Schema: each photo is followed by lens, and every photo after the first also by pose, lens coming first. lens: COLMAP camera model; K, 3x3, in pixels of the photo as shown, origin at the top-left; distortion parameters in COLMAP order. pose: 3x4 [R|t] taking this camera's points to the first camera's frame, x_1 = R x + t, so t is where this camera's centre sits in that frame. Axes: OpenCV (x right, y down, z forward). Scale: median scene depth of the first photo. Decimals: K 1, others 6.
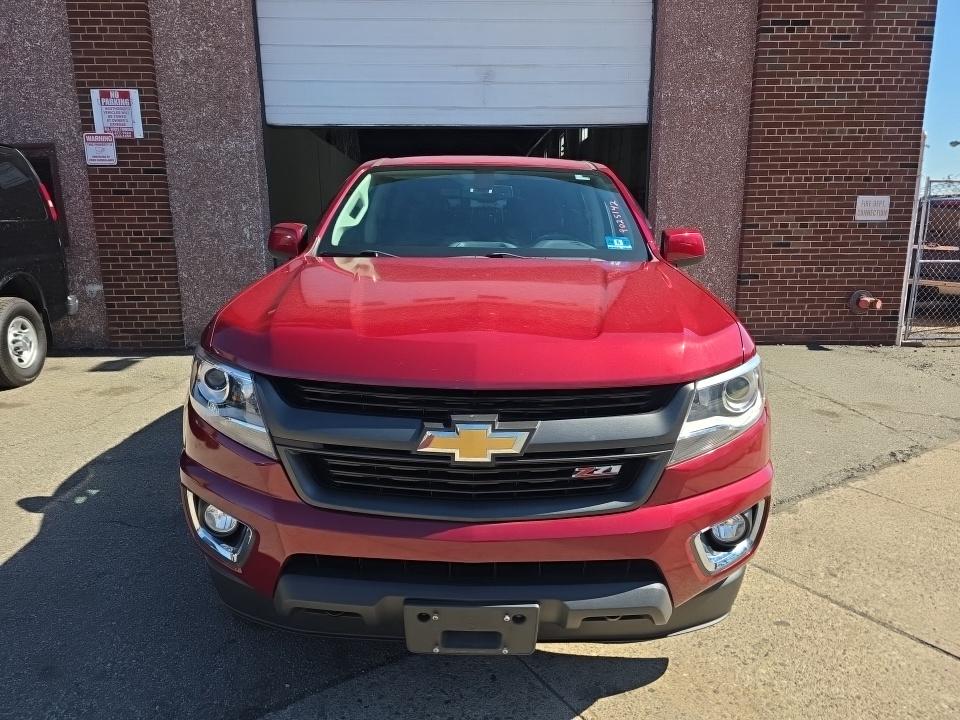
lens RADIAL K [[649.0, 0, 484.0], [0, 649.0, 361.6], [0, 0, 1]] dist [0.046668, -0.036769]
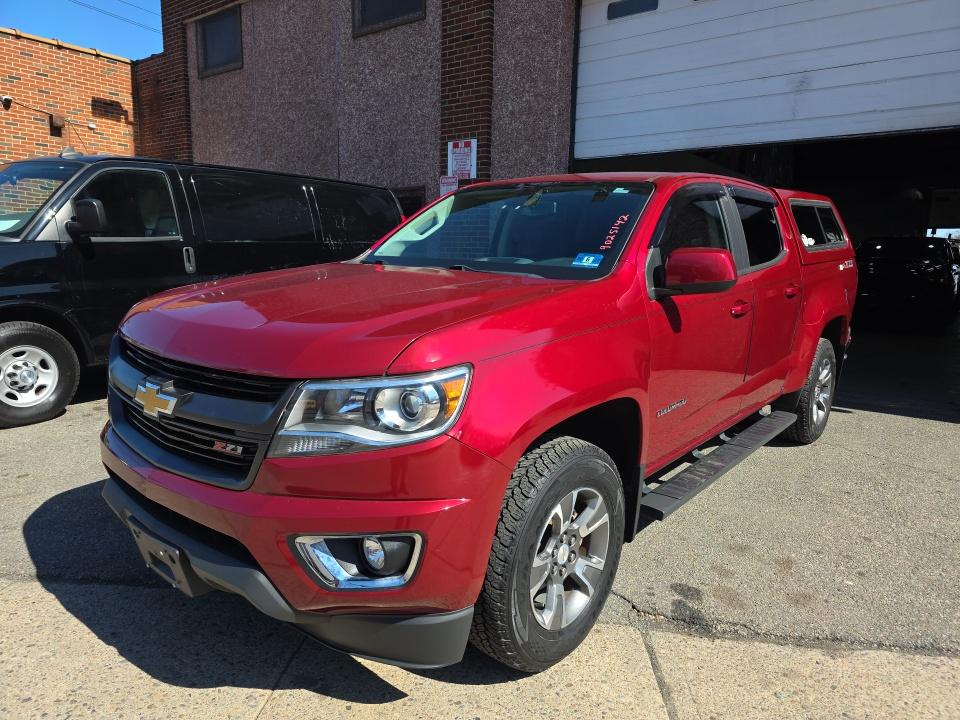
lens RADIAL K [[649.0, 0, 484.5], [0, 649.0, 360.7], [0, 0, 1]] dist [0.046668, -0.036769]
pose [[0.770139, 0.123220, -0.625861, 0.296317], [-0.155100, 0.987892, 0.003641, -0.011913], [0.618732, 0.094267, 0.779926, 0.099778]]
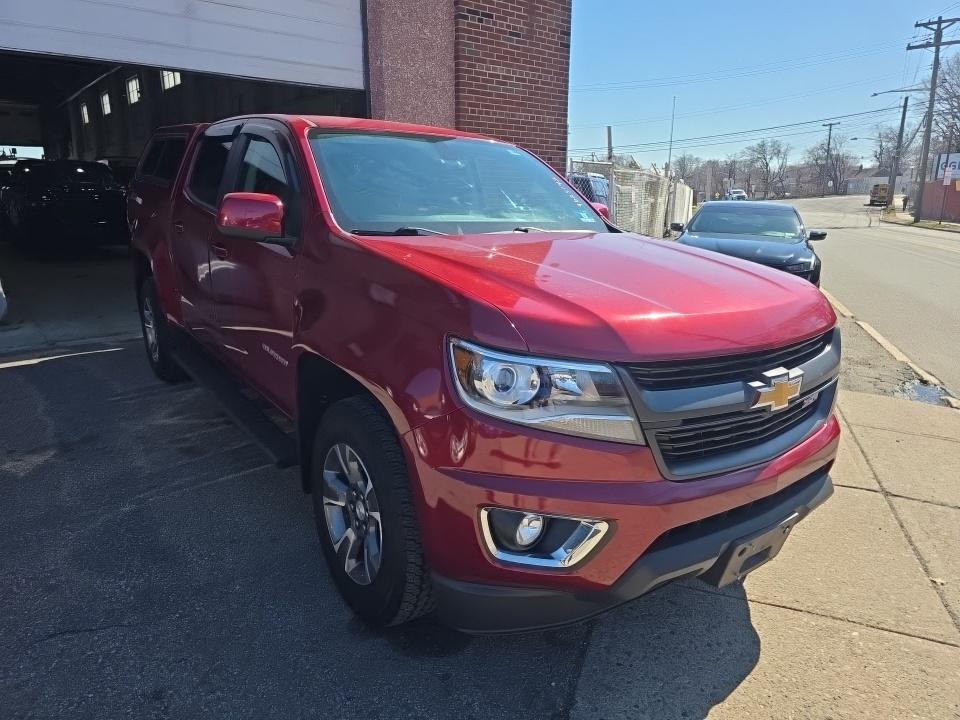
lens RADIAL K [[649.0, 0, 481.2], [0, 649.0, 360.8], [0, 0, 1]] dist [0.046668, -0.036769]
pose [[0.792896, -0.139543, 0.593163, -0.278282], [0.107987, 0.990197, 0.088598, -0.023466], [-0.599712, -0.006195, 0.800192, 0.091698]]
